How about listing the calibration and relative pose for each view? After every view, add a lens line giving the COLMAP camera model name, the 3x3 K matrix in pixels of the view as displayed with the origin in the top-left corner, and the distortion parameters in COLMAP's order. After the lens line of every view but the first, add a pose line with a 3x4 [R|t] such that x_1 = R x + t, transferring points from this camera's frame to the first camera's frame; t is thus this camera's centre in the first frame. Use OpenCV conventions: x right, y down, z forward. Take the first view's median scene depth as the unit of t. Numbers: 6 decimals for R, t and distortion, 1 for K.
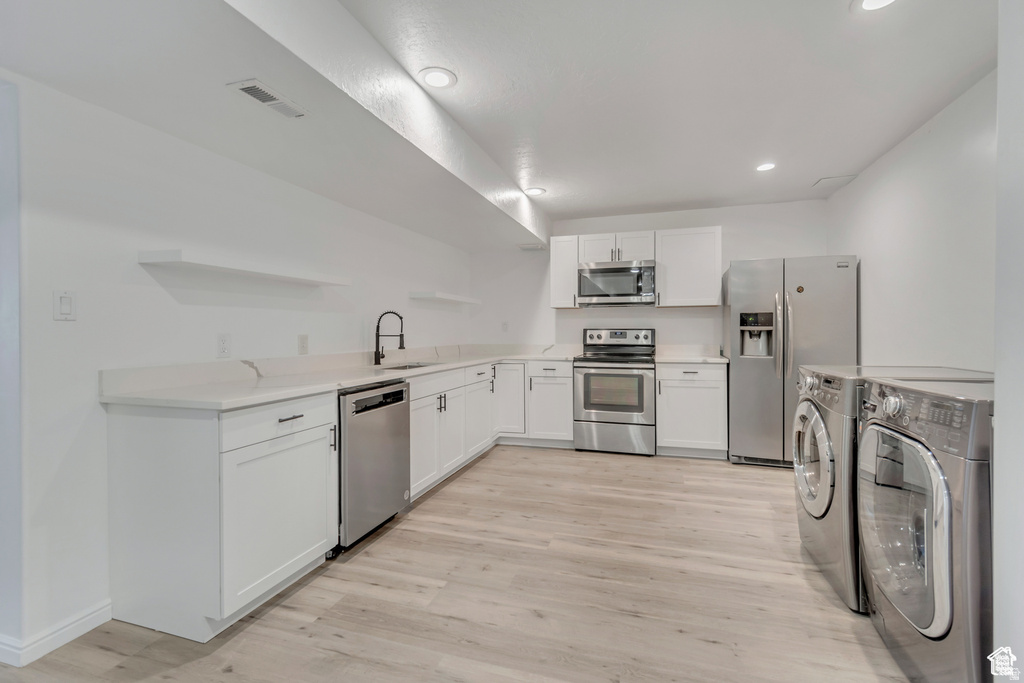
lens RADIAL K [[457.5, 0, 512.8], [0, 457.5, 337.3], [0, 0, 1]] dist [0.002402, 0.000486]
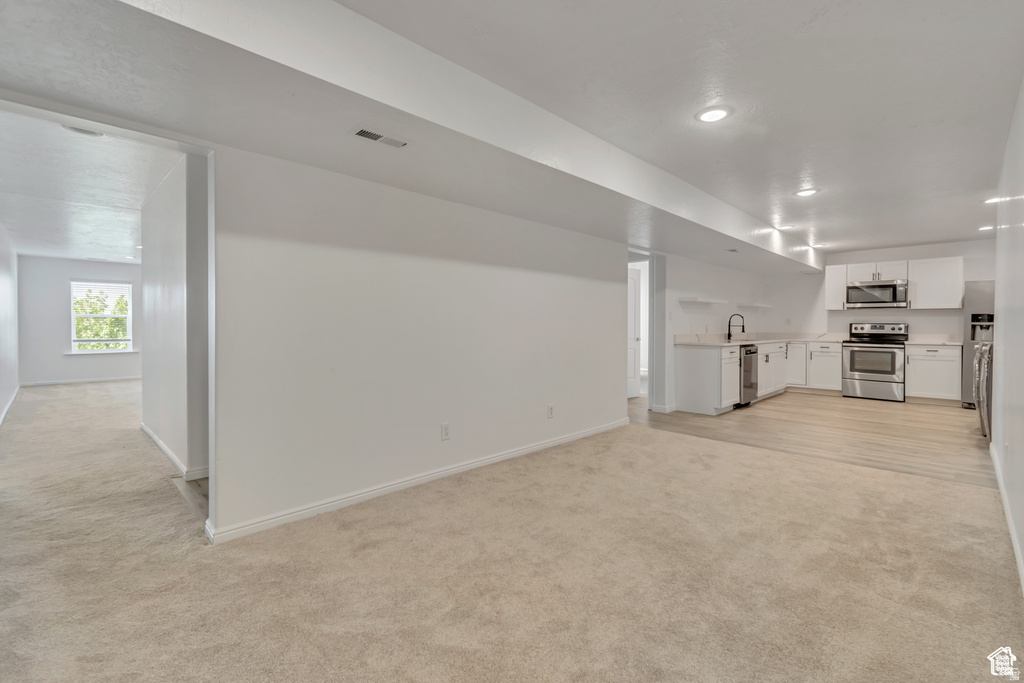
lens RADIAL K [[457.5, 0, 510.2], [0, 457.5, 330.8], [0, 0, 1]] dist [0.002402, 0.000486]
pose [[0.890839, 0.013938, -0.454105, -0.187564], [-0.013757, 0.999899, 0.003703, 0.019689], [0.454110, 0.002949, 0.890941, -1.030387]]
